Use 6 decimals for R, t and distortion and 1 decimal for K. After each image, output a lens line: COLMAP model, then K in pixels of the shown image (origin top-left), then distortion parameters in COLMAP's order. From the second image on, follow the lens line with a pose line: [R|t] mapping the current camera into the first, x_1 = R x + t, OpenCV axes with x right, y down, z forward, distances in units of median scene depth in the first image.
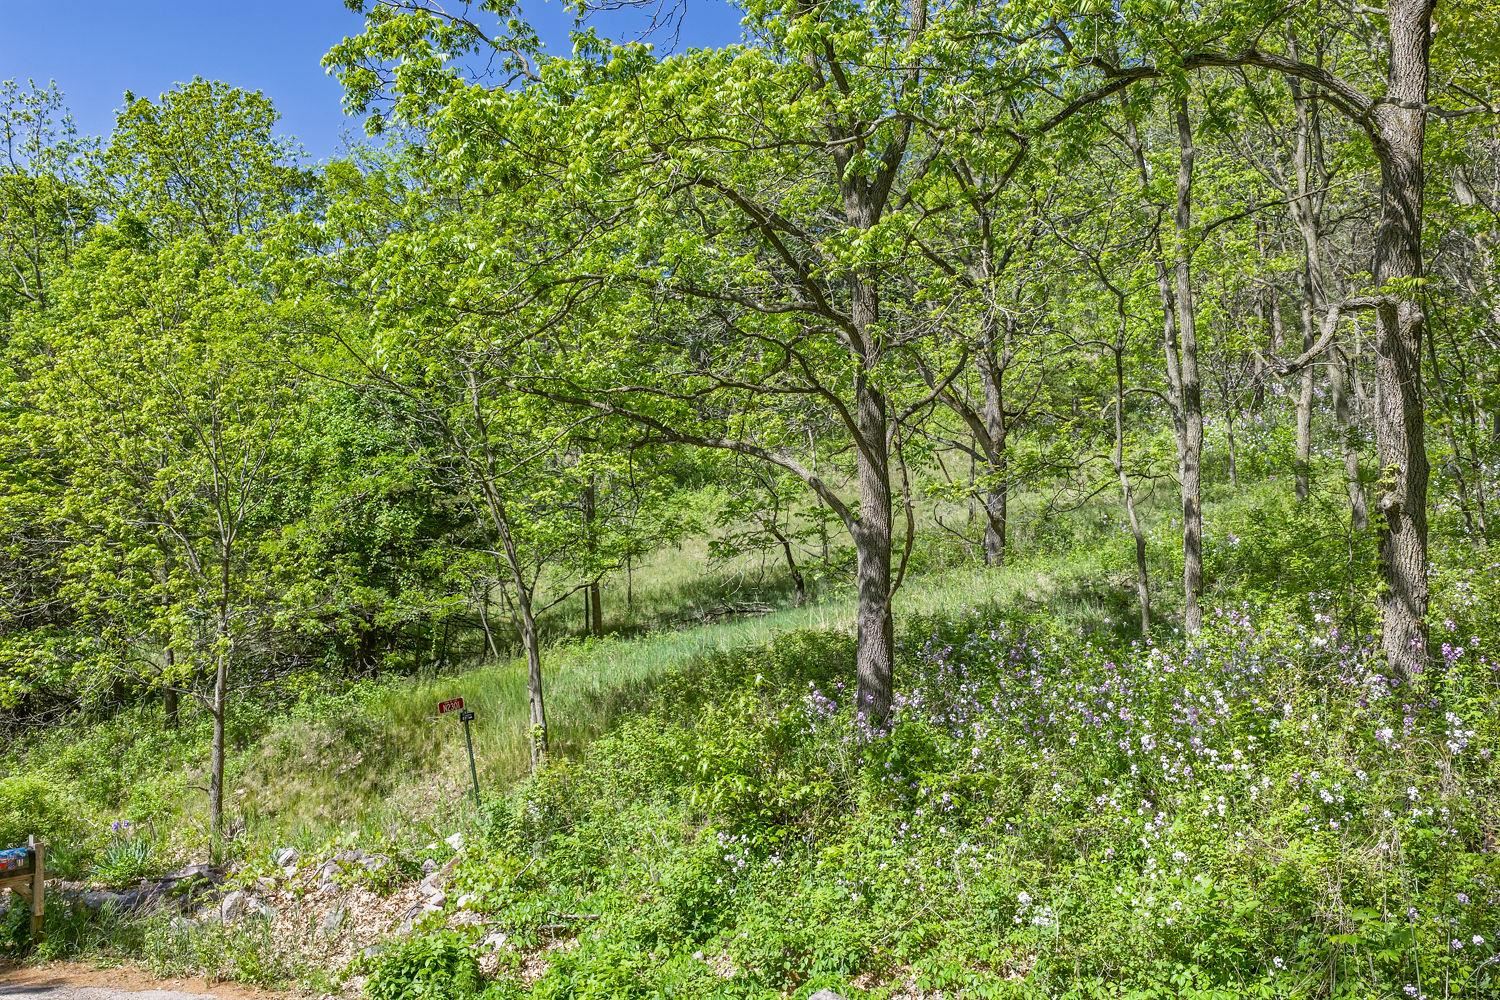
lens RADIAL K [[1210.7, 0, 754.4], [0, 1210.7, 499.1], [0, 0, 1]] dist [0.004878, -0.007985]
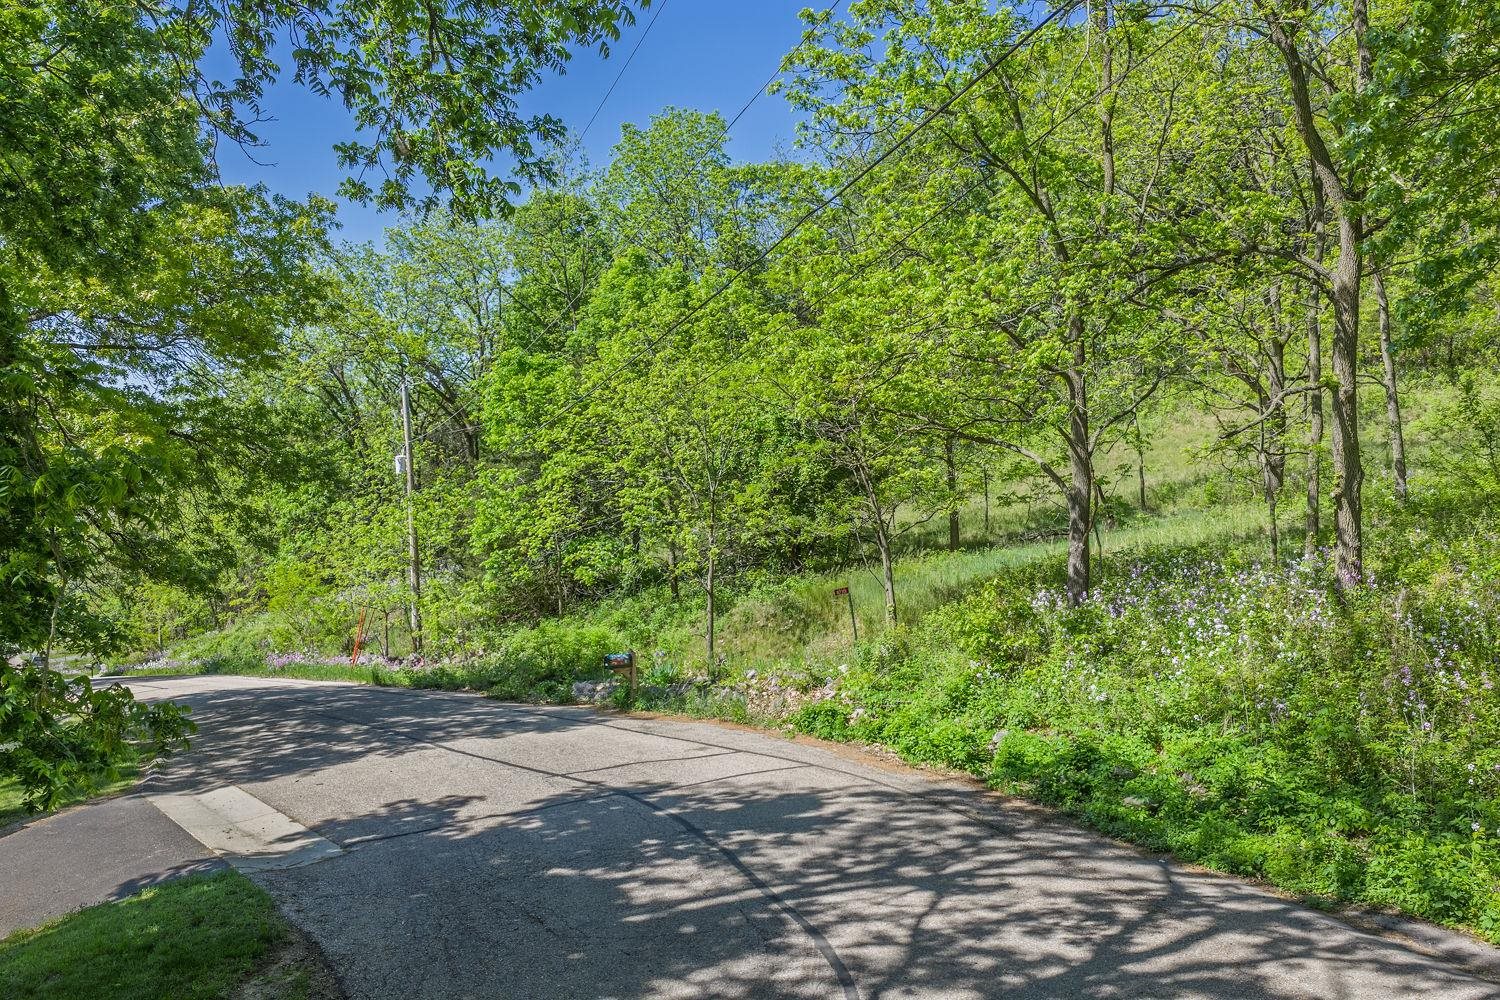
lens RADIAL K [[1210.7, 0, 754.4], [0, 1210.7, 499.1], [0, 0, 1]] dist [0.004878, -0.007985]
pose [[0.940817, 0.011788, -0.338711, 0.158770], [0.014728, 0.997029, 0.075607, -0.067331], [0.338596, -0.076121, 0.937848, -0.474955]]
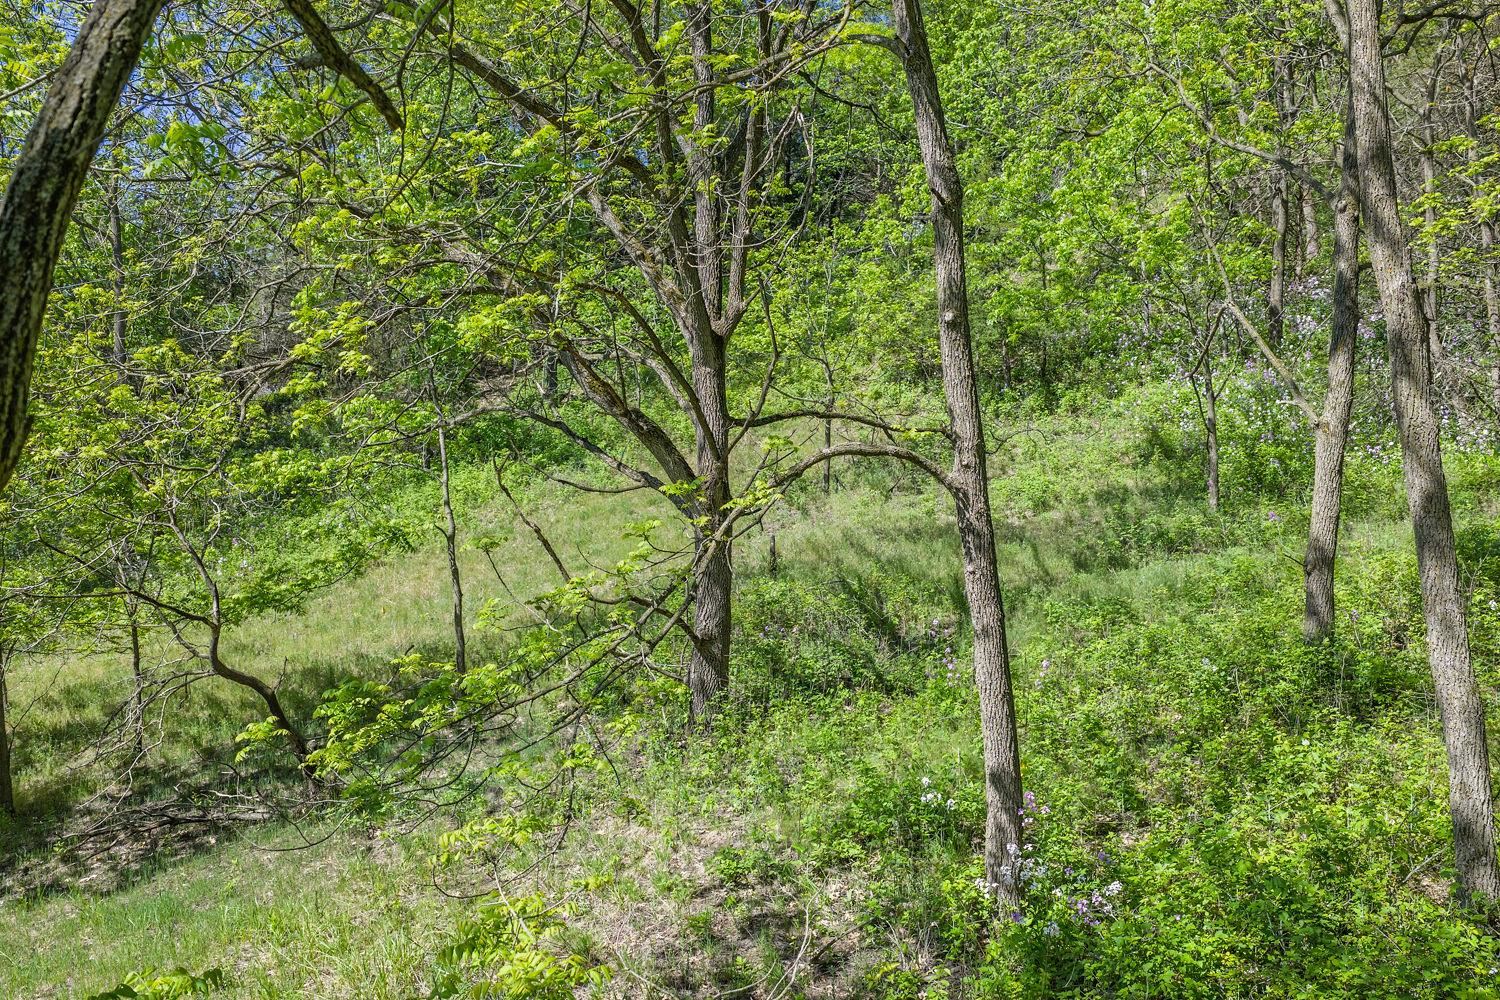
lens RADIAL K [[1210.7, 0, 754.4], [0, 1210.7, 499.1], [0, 0, 1]] dist [0.004878, -0.007985]
pose [[0.999602, 0.001644, -0.028179, 0.311089], [0.000769, 0.996344, 0.085430, -0.111039], [0.028217, -0.085417, 0.995946, 0.669946]]
